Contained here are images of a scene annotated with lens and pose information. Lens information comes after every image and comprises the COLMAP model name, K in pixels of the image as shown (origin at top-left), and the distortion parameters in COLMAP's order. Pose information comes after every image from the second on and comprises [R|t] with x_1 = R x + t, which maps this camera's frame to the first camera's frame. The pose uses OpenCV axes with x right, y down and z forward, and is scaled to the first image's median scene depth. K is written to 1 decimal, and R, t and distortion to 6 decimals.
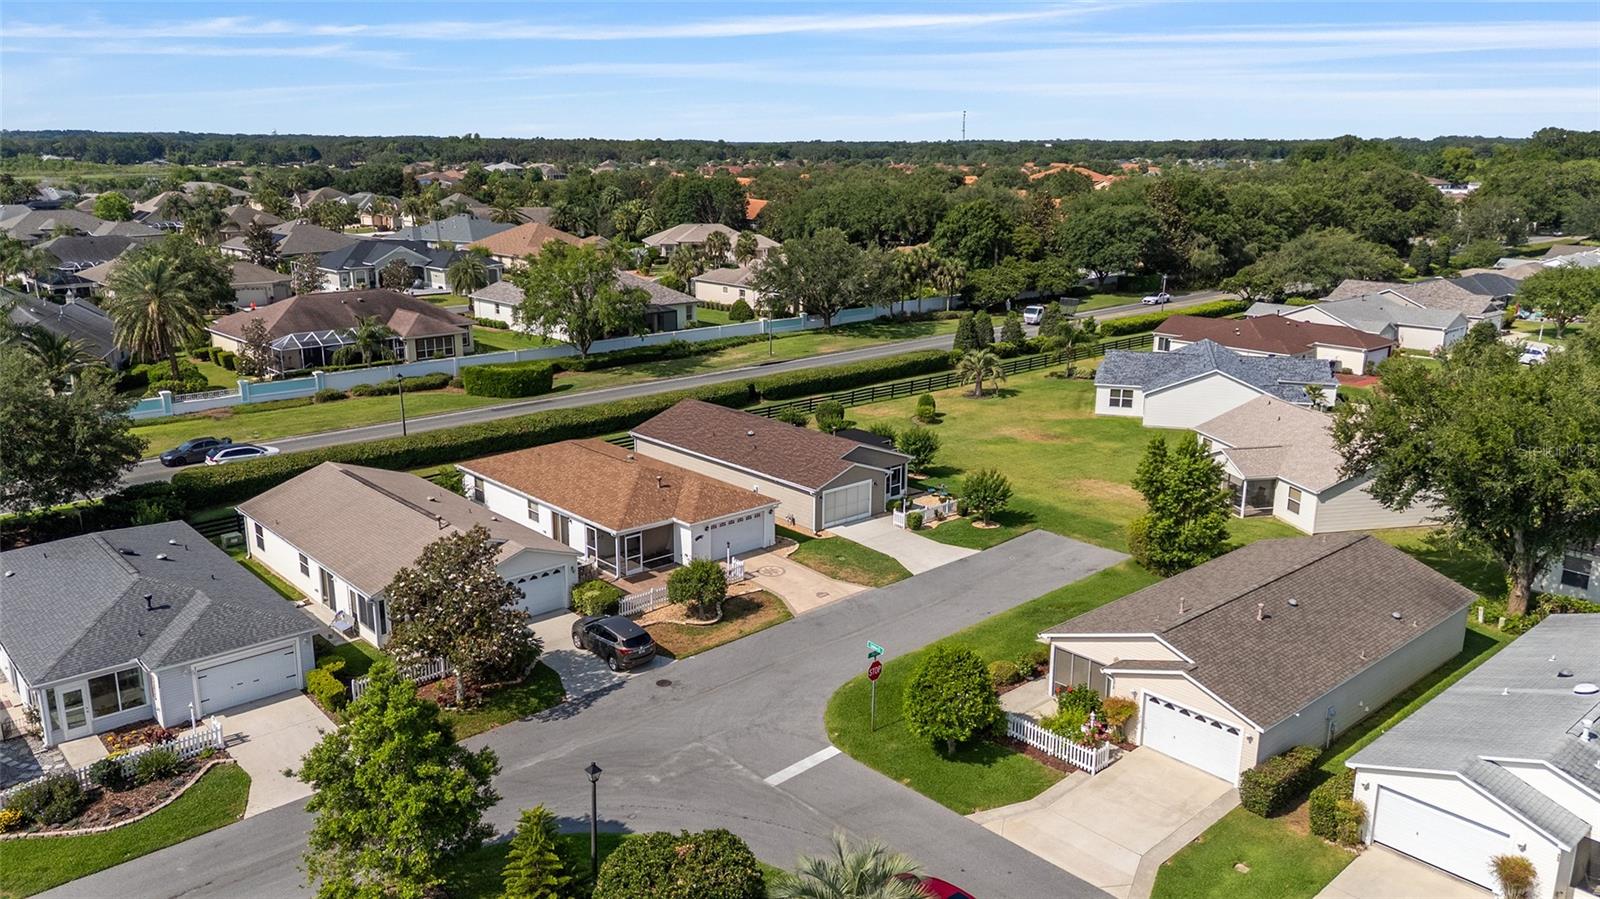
lens RADIAL K [[1207.1, 0, 789.6], [0, 1207.1, 449.9], [0, 0, 1]] dist [0.046937, -0.009127]
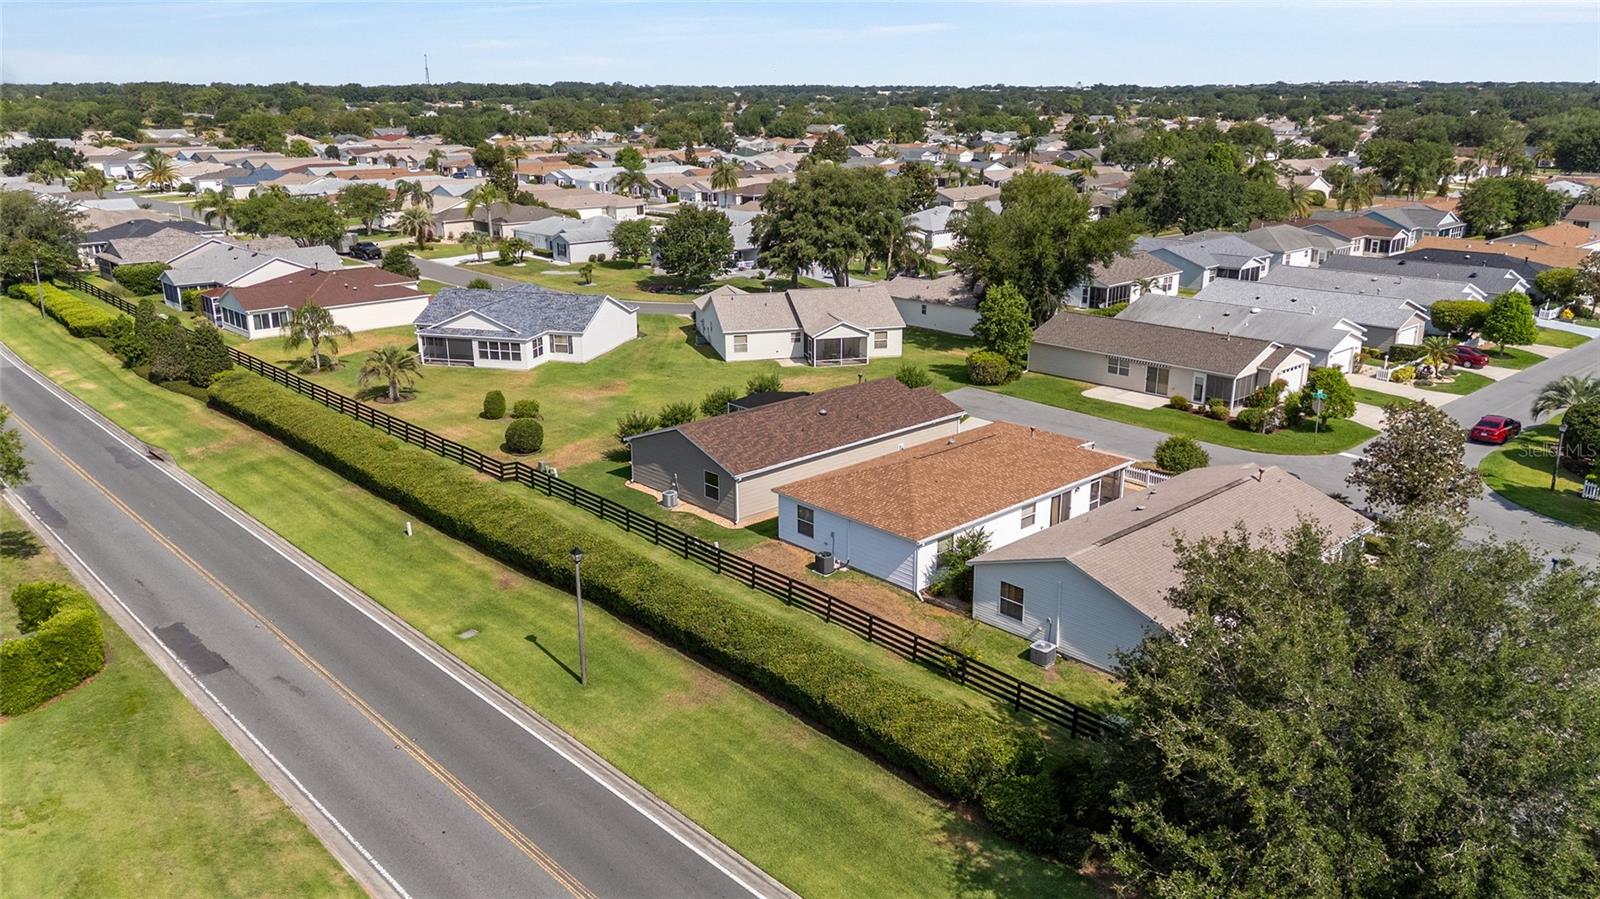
lens RADIAL K [[1207.1, 0, 789.6], [0, 1207.1, 449.9], [0, 0, 1]] dist [0.046937, -0.009127]
pose [[-0.030925, -0.291455, 0.956085, -1.037622], [0.250573, 0.923736, 0.289699, -0.293494], [-0.967604, 0.248528, 0.044464, 1.120381]]
